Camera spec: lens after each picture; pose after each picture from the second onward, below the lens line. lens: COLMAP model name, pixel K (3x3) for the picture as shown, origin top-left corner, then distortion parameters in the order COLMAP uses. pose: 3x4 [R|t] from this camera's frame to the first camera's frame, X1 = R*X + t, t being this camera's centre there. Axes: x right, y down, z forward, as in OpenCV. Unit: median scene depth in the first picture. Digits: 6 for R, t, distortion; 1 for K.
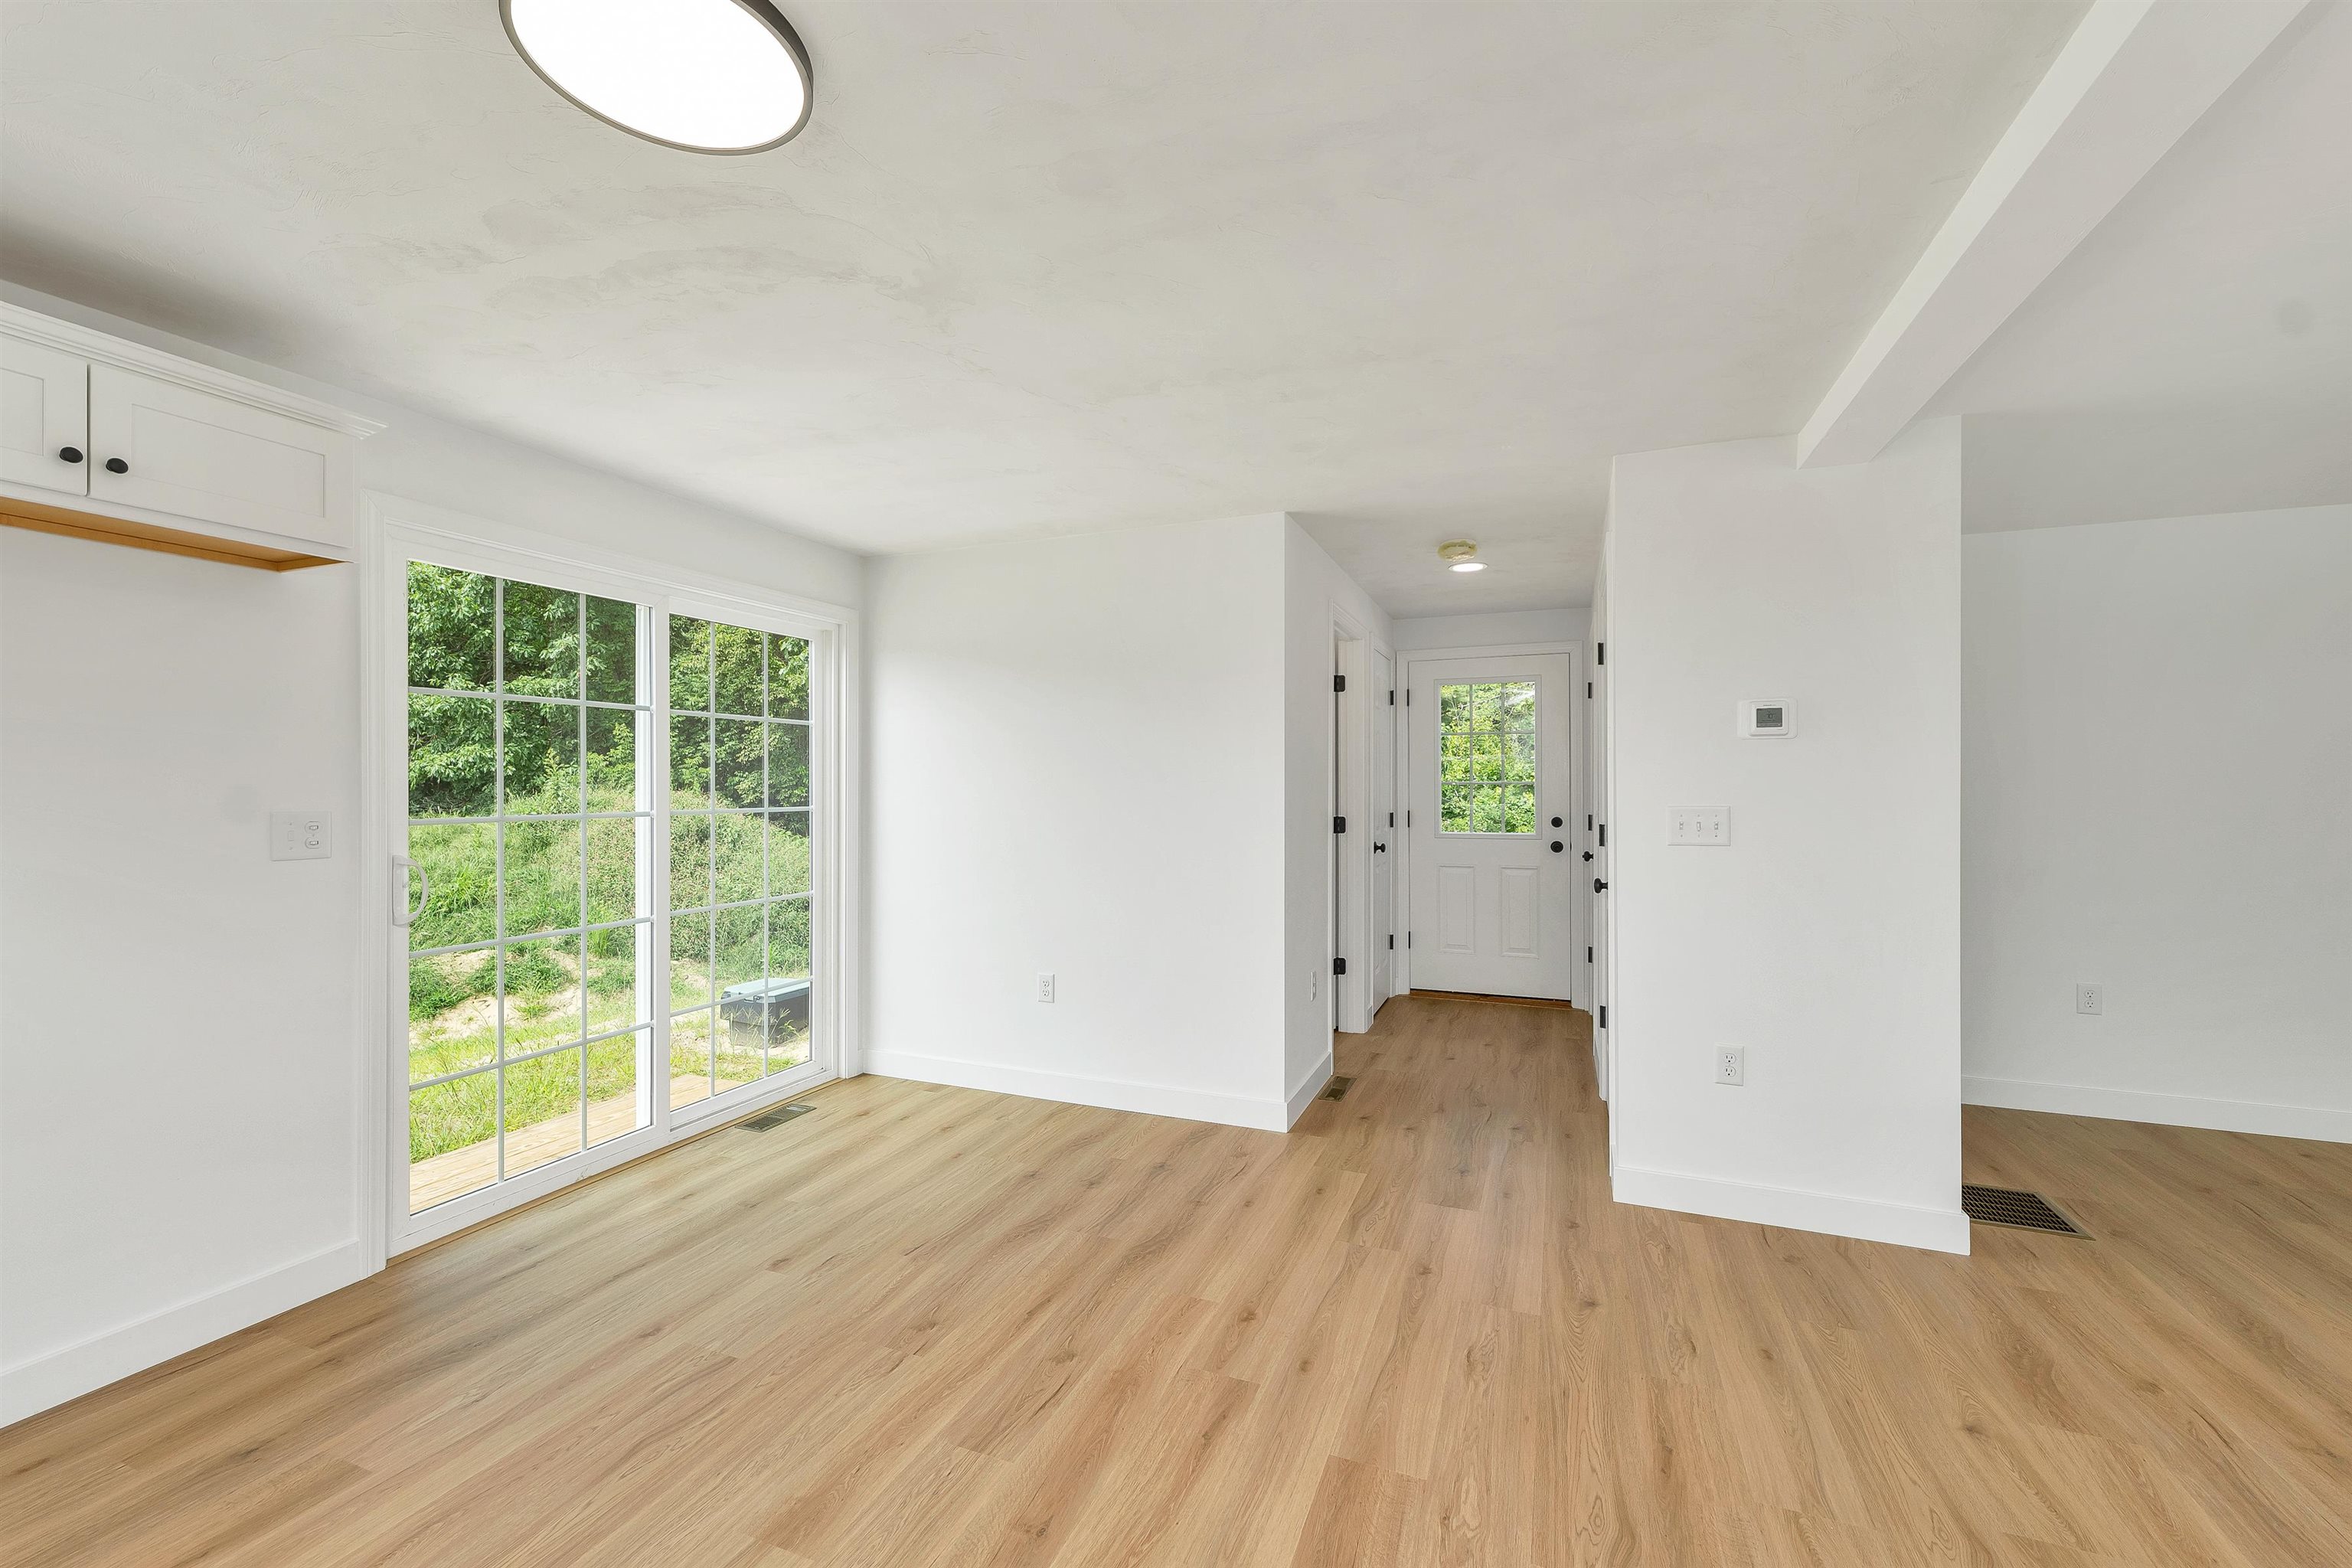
lens RADIAL K [[968.0, 0, 1164.1], [0, 968.0, 786.4], [0, 0, 1]] dist [0.002032, 0.000132]
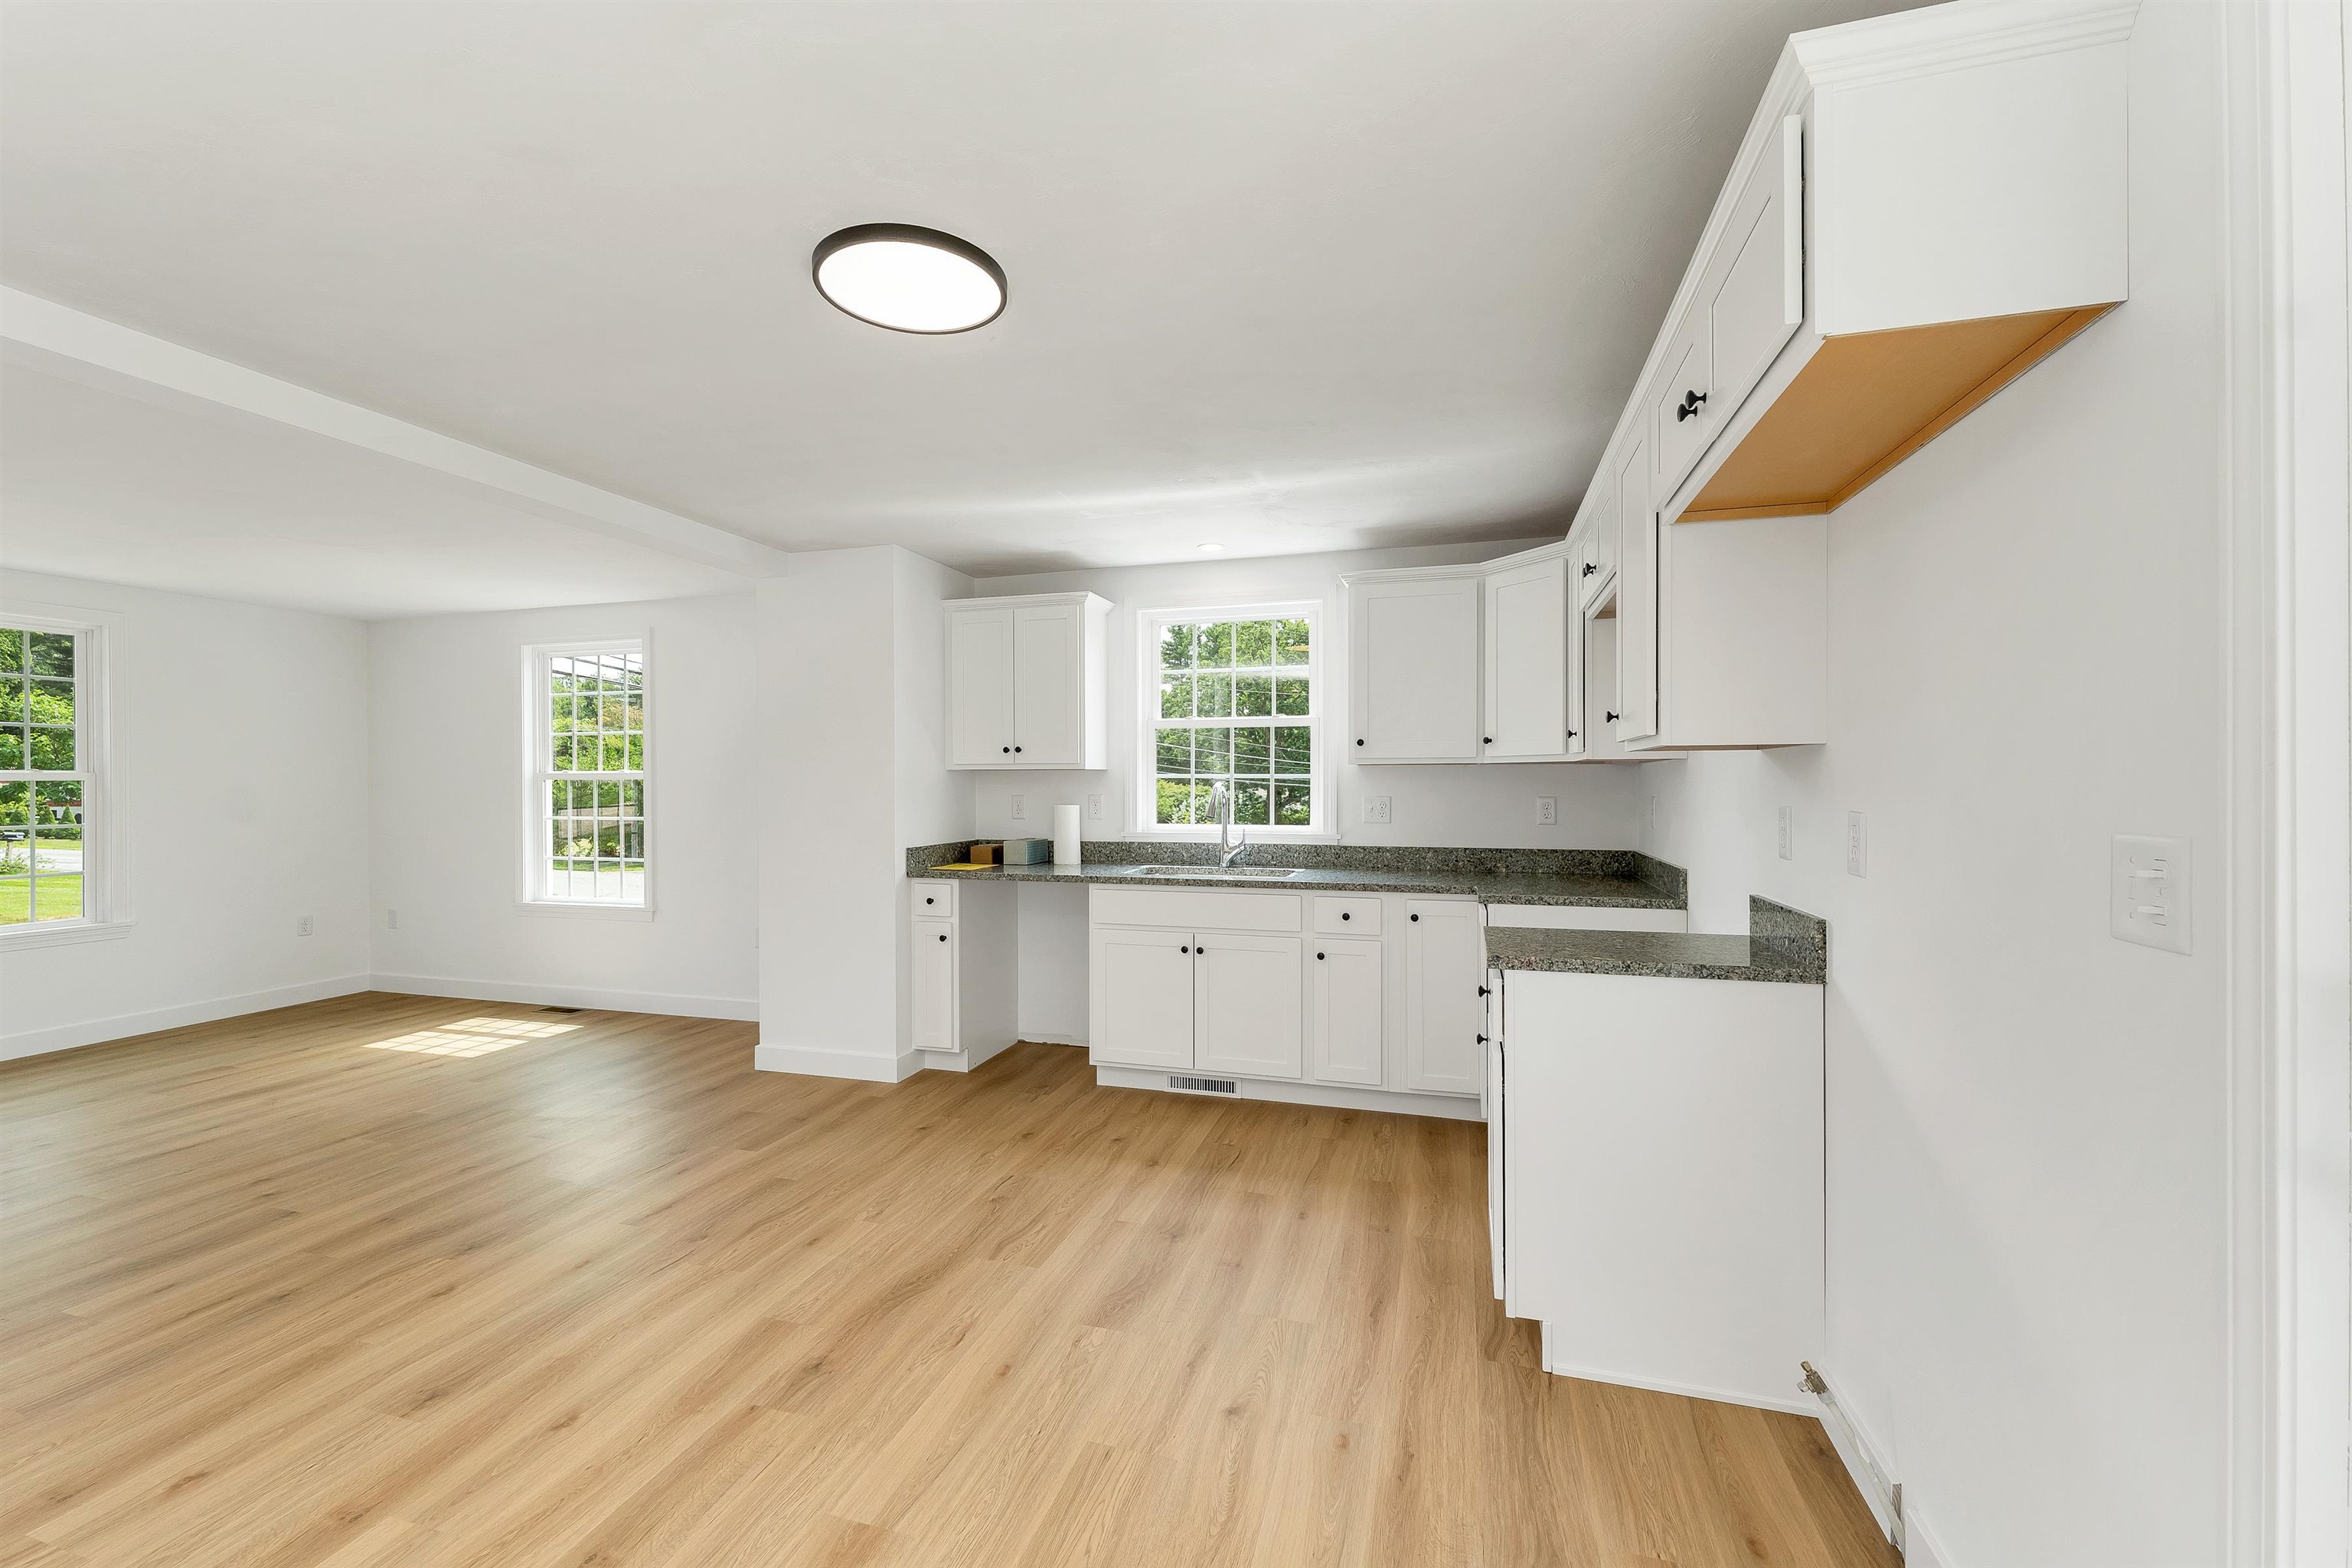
lens RADIAL K [[968.0, 0, 1164.1], [0, 968.0, 786.4], [0, 0, 1]] dist [0.002032, 0.000132]
pose [[-0.995700, 0.003015, -0.092587, -0.371950], [0.002788, 0.999993, 0.002585, 0.002928], [0.092594, 0.002315, -0.995701, 1.234210]]
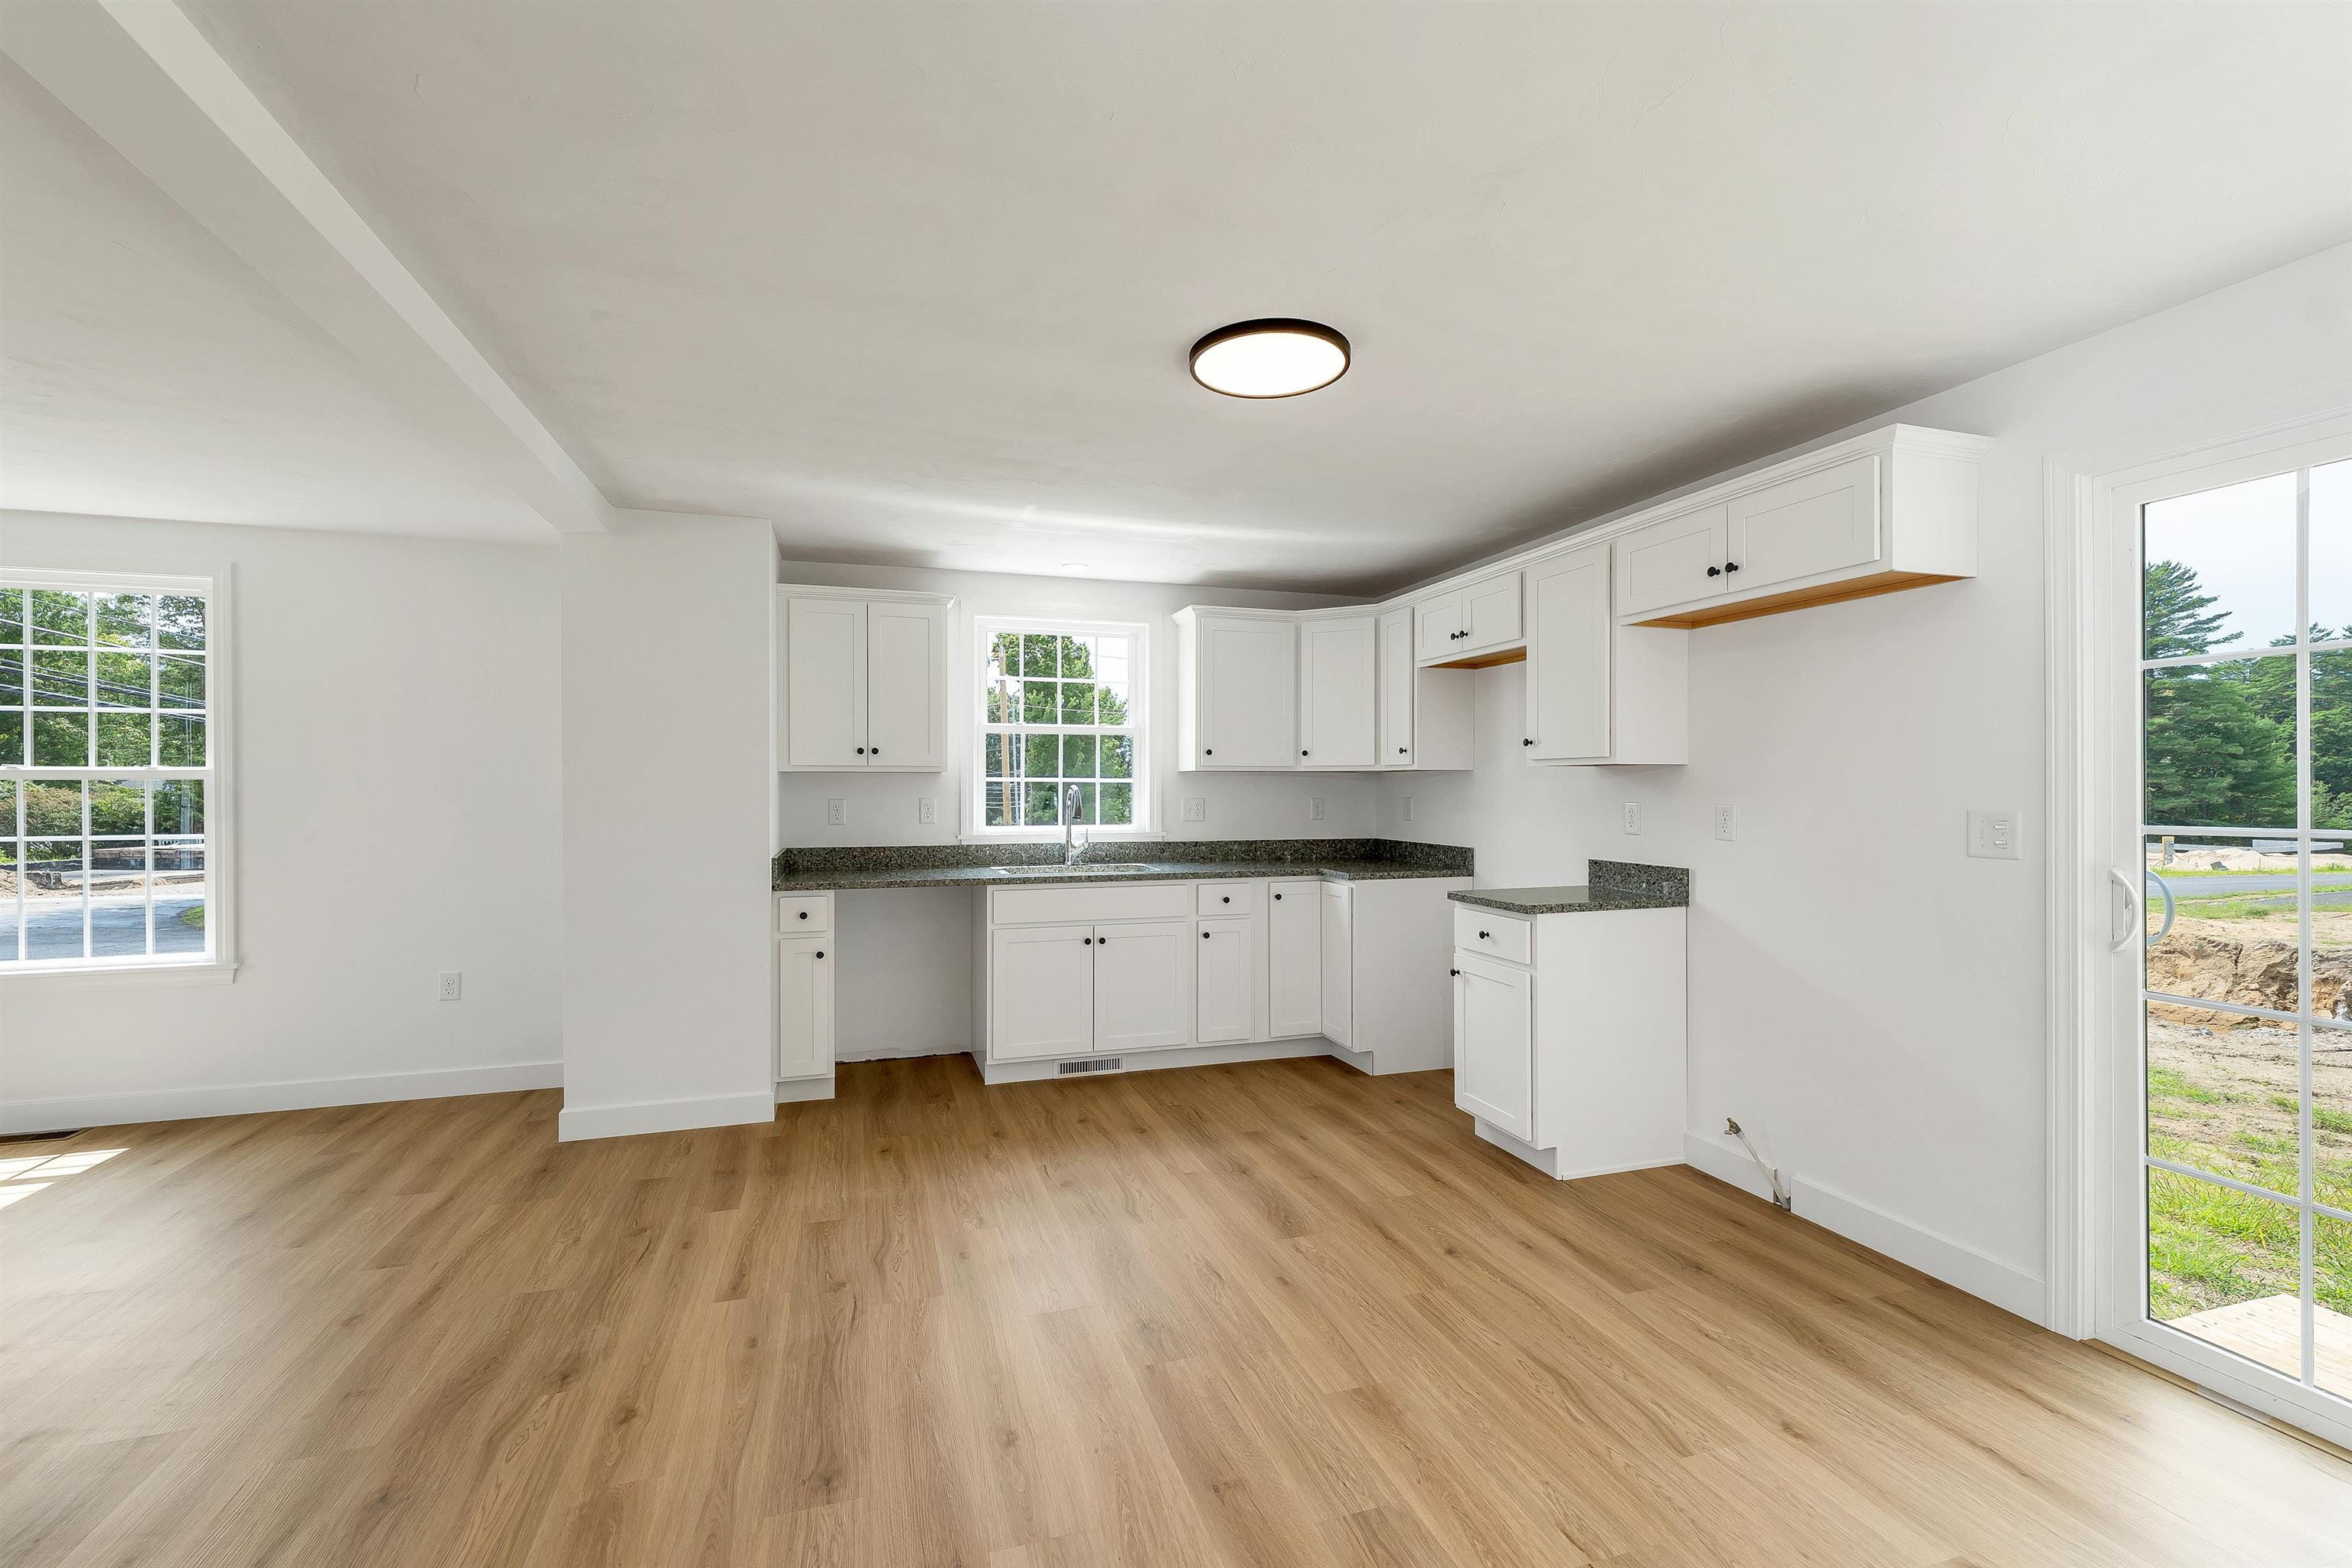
lens RADIAL K [[992.2, 0, 1164.4], [0, 992.2, 783.1], [0, 0, 1]] dist [0.001486, -0.000019]
pose [[-0.771767, -0.000246, -0.635905, 0.374477], [0.001108, 0.999998, -0.001731, -0.000847], [0.635904, -0.002040, -0.771766, 1.110489]]
